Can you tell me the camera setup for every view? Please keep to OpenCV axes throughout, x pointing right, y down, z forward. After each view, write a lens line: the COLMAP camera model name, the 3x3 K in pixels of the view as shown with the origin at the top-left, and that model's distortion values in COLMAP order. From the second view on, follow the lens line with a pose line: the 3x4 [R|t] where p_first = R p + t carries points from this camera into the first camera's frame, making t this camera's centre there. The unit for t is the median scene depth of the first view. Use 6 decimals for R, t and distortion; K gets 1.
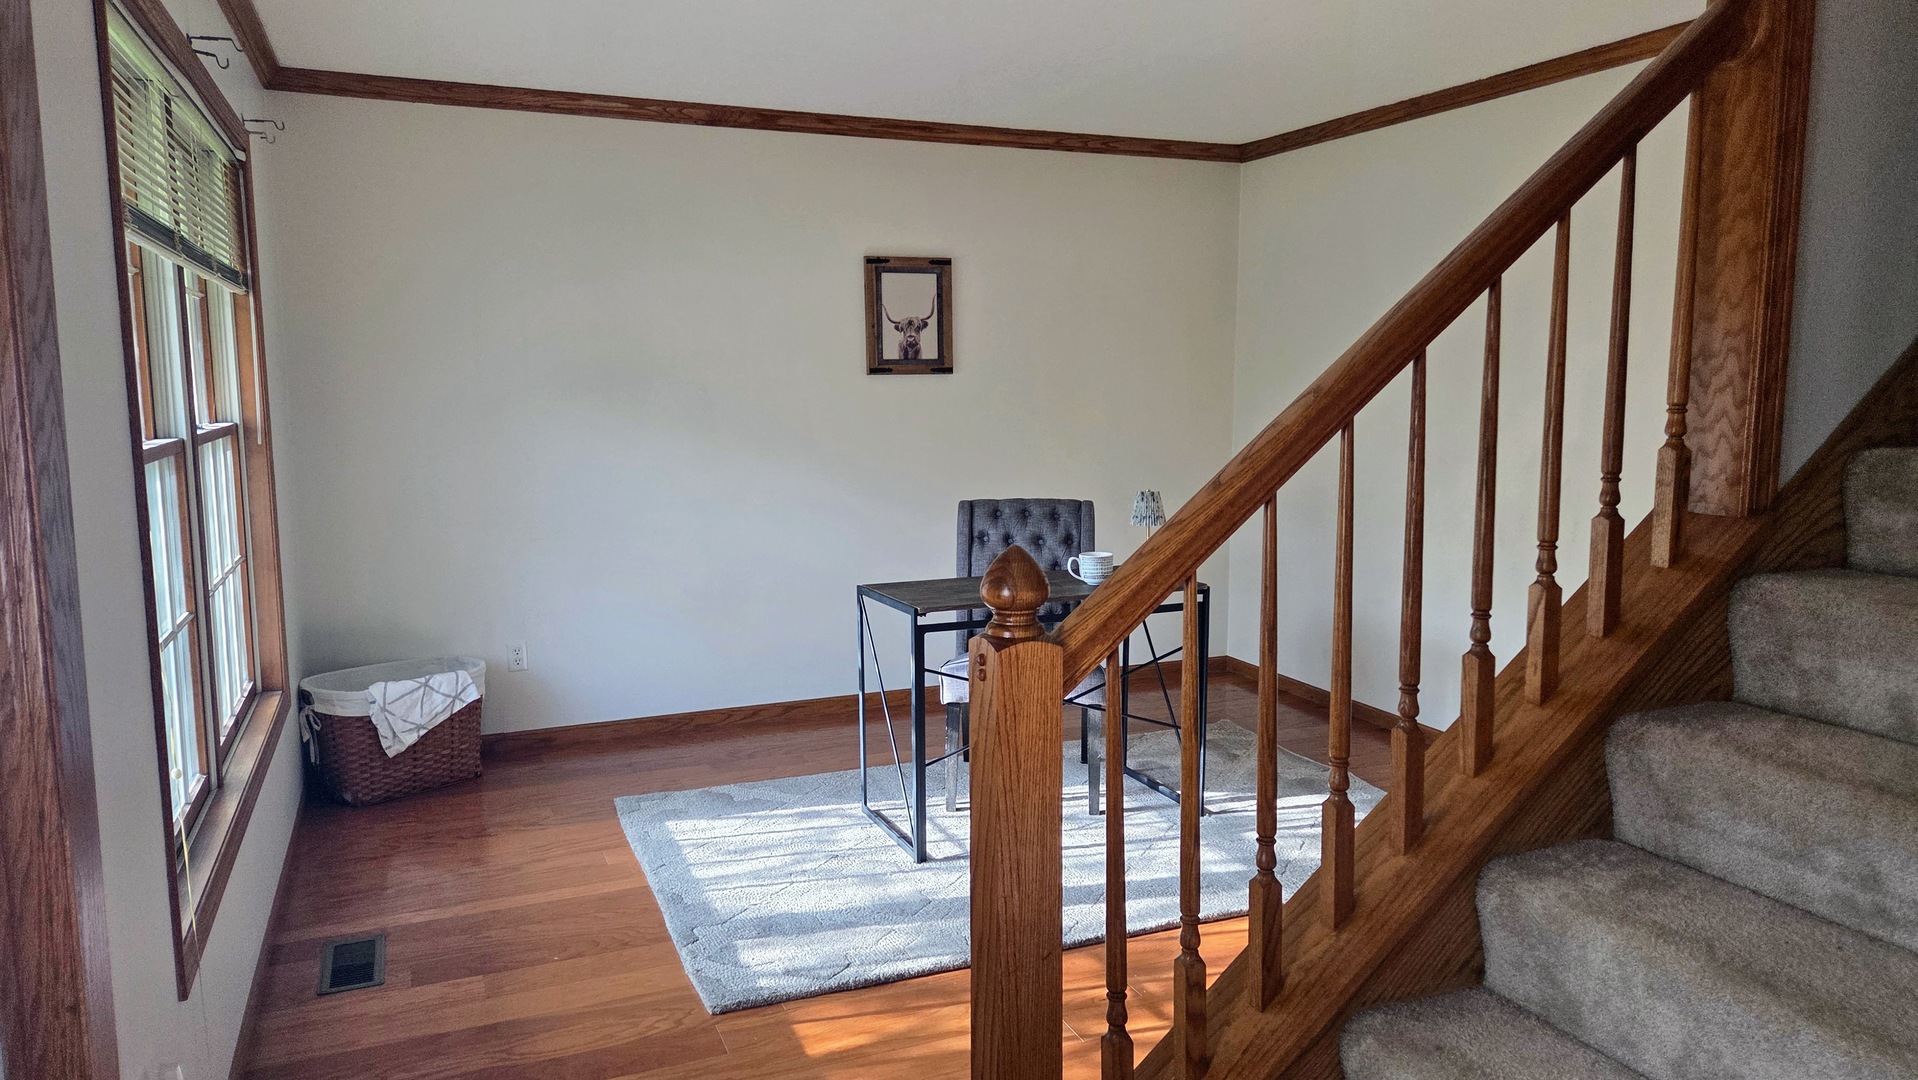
lens RADIAL K [[1268.8, 0, 956.1], [0, 1268.8, 532.0], [0, 0, 1]] dist [0.077057, -0.073481]
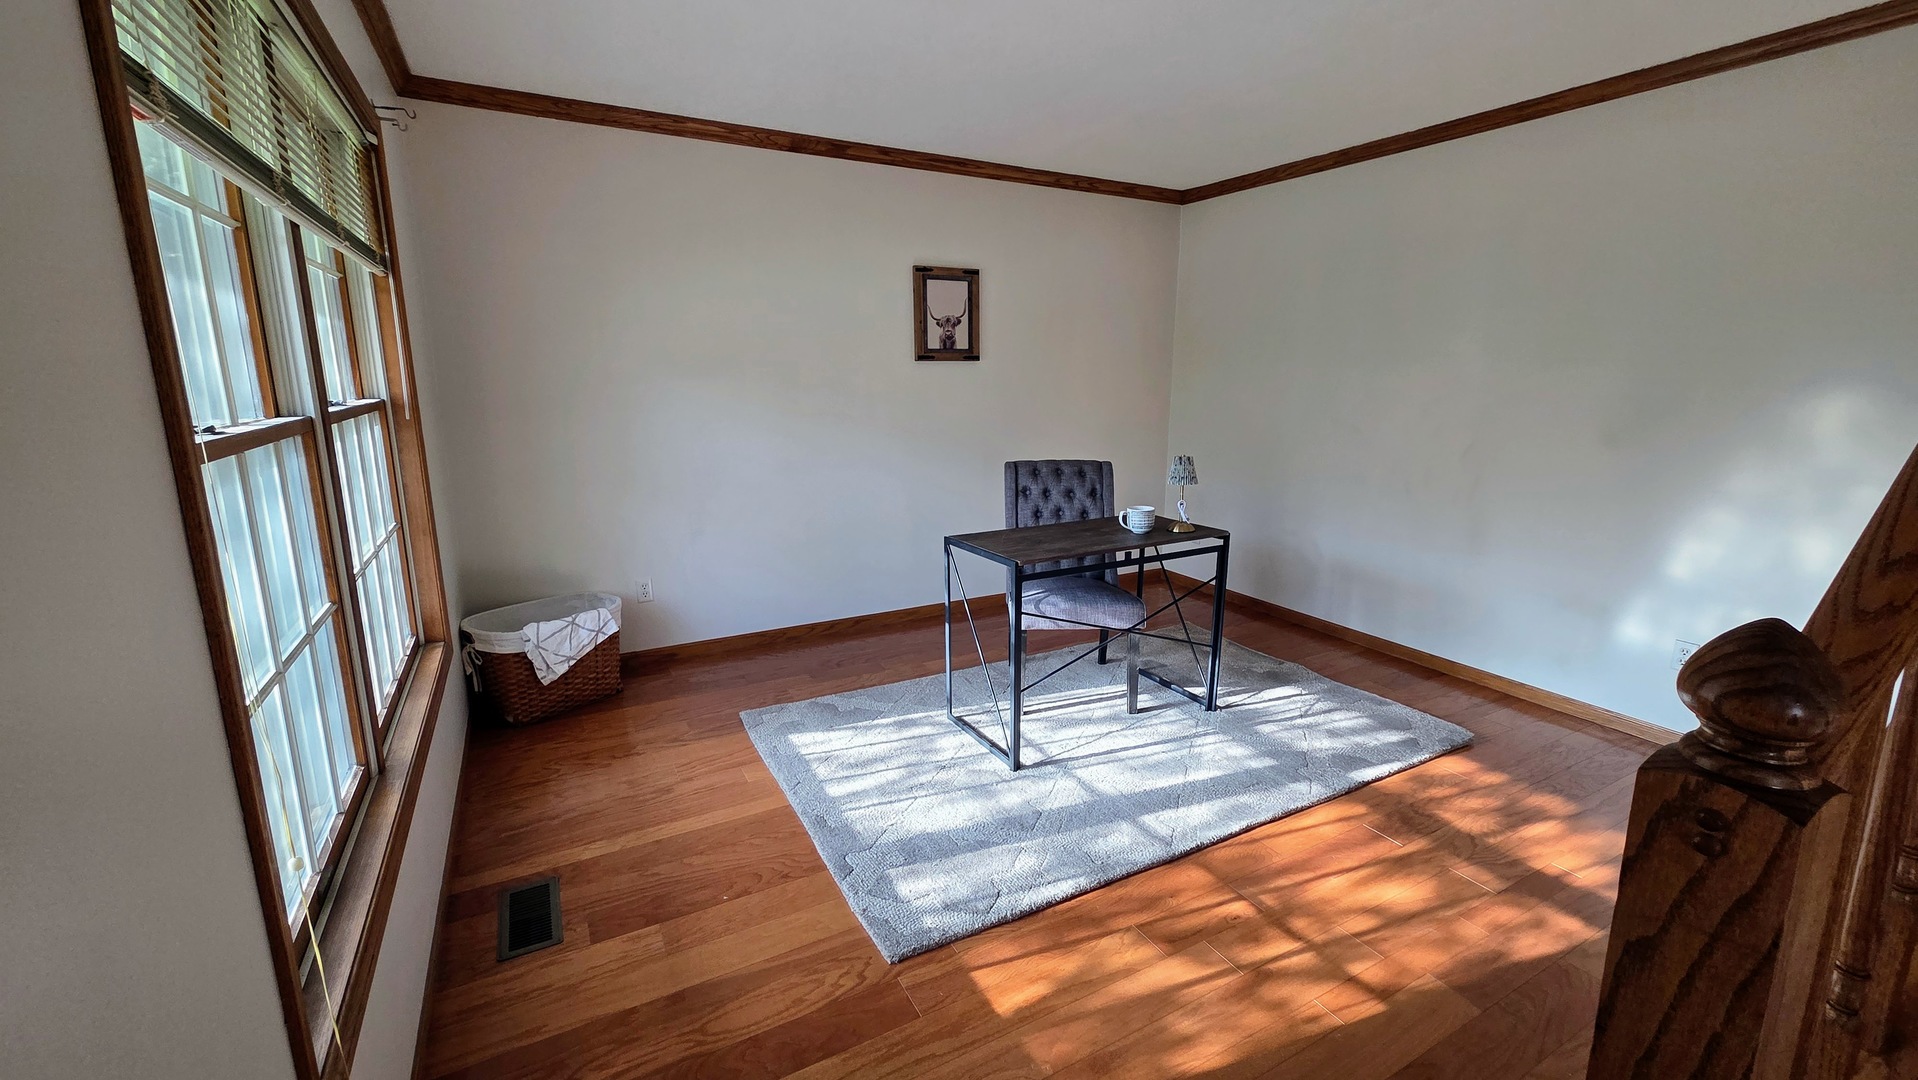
lens RADIAL K [[778.6, 0, 971.1], [0, 778.6, 527.4], [0, 0, 1]] dist [0.003119, -0.000330]
pose [[0.993772, -0.015060, 0.110409, -0.136886], [0.006423, 0.996919, 0.078174, -0.024012], [-0.111246, -0.076978, 0.990807, 0.276301]]
